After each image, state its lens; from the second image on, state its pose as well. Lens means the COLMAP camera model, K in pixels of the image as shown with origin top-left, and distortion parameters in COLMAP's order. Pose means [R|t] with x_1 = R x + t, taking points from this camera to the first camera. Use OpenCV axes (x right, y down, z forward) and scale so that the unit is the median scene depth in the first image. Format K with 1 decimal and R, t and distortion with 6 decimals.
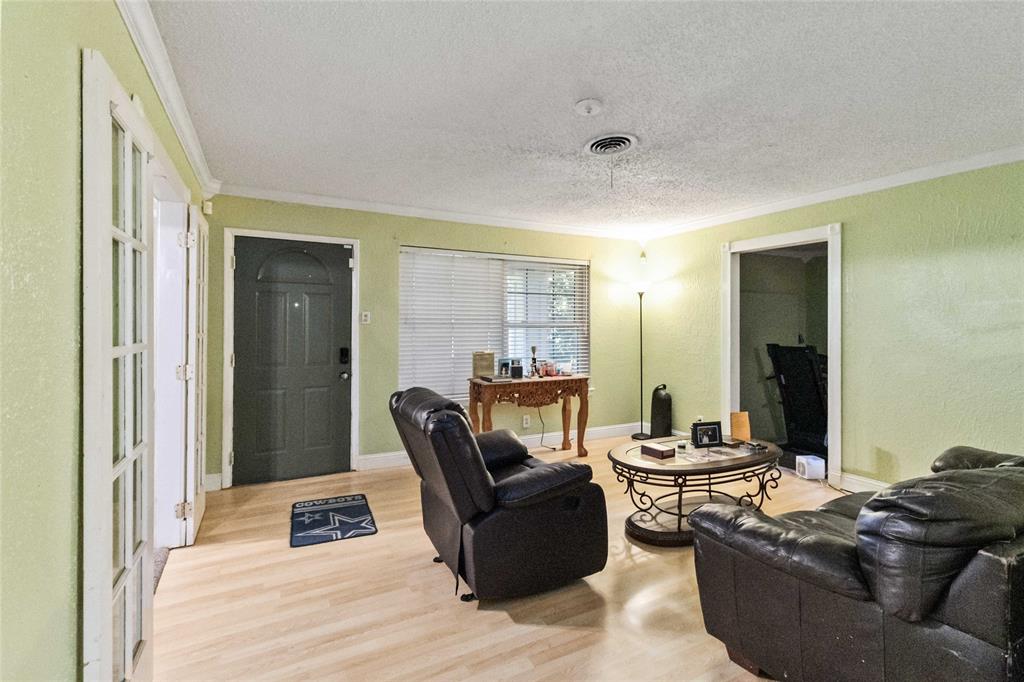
lens RADIAL K [[487.0, 0, 518.3], [0, 487.0, 322.7], [0, 0, 1]] dist [-0.006179, 0.001606]
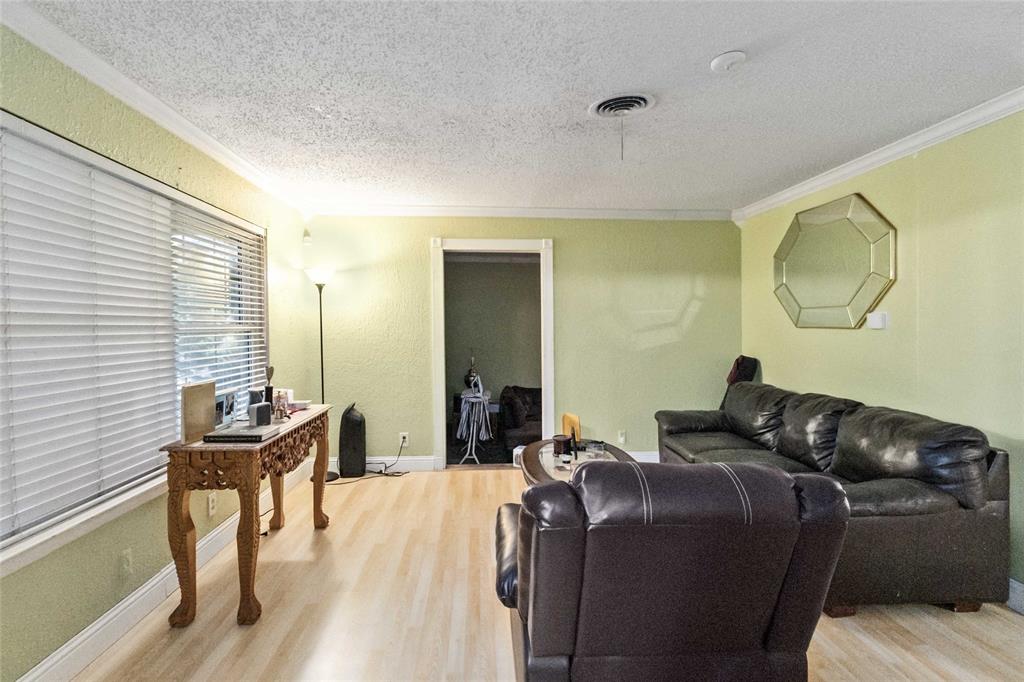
lens RADIAL K [[487.0, 0, 518.4], [0, 487.0, 332.8], [0, 0, 1]] dist [-0.006179, 0.001606]
pose [[0.408508, -0.012921, 0.912663, -0.419562], [0.001858, 0.999910, 0.013324, 0.003148], [-0.912753, -0.003747, 0.408495, 0.571553]]
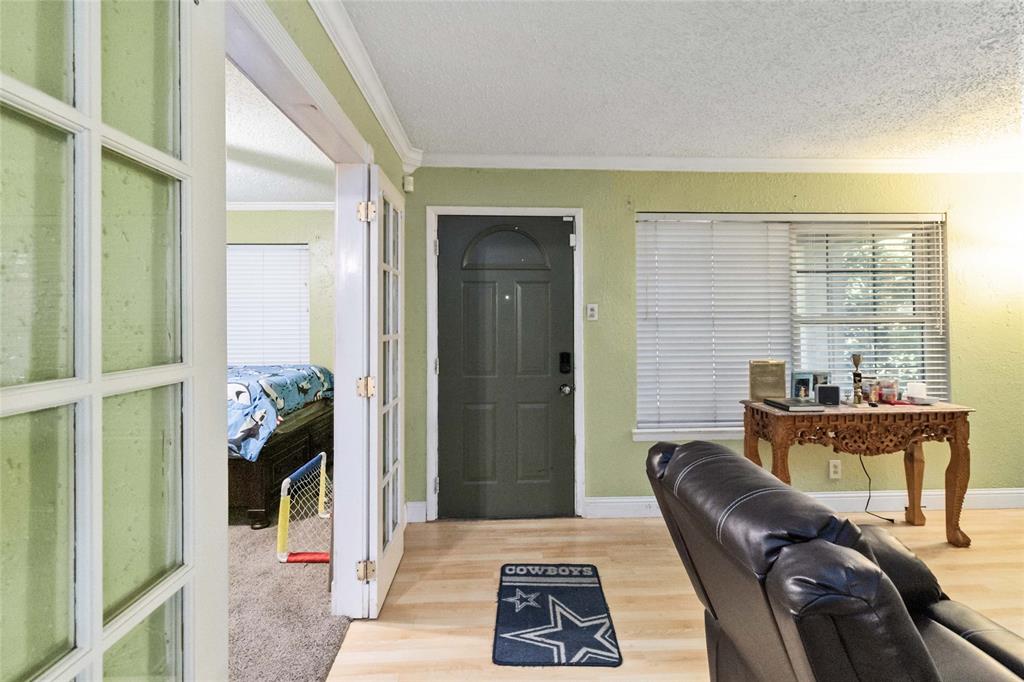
lens RADIAL K [[487.0, 0, 503.4], [0, 487.0, 315.8], [0, 0, 1]] dist [-0.006179, 0.001606]
pose [[0.894949, -0.012863, -0.445983, -0.107212], [0.010195, 0.999913, -0.008379, 0.000266], [0.446052, 0.002952, 0.895002, 0.284175]]
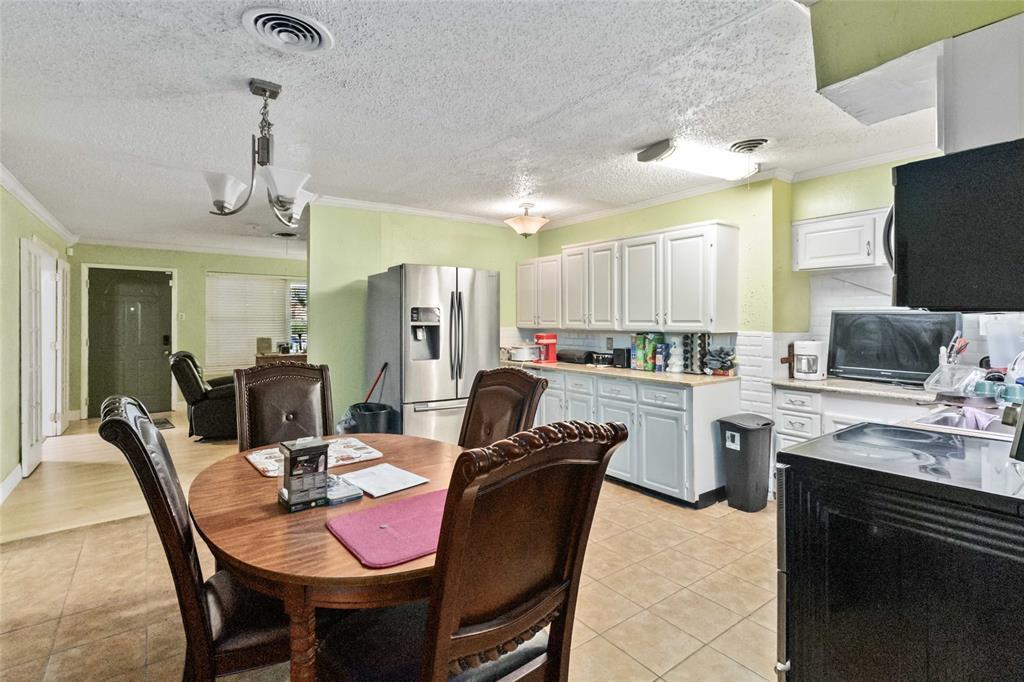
lens RADIAL K [[487.0, 0, 515.1], [0, 487.0, 320.9], [0, 0, 1]] dist [-0.006179, 0.001606]
pose [[0.987578, -0.002082, 0.157118, 0.550294], [0.000924, 0.999972, 0.007440, -0.007959], [-0.157129, -0.007202, 0.987552, -0.802070]]
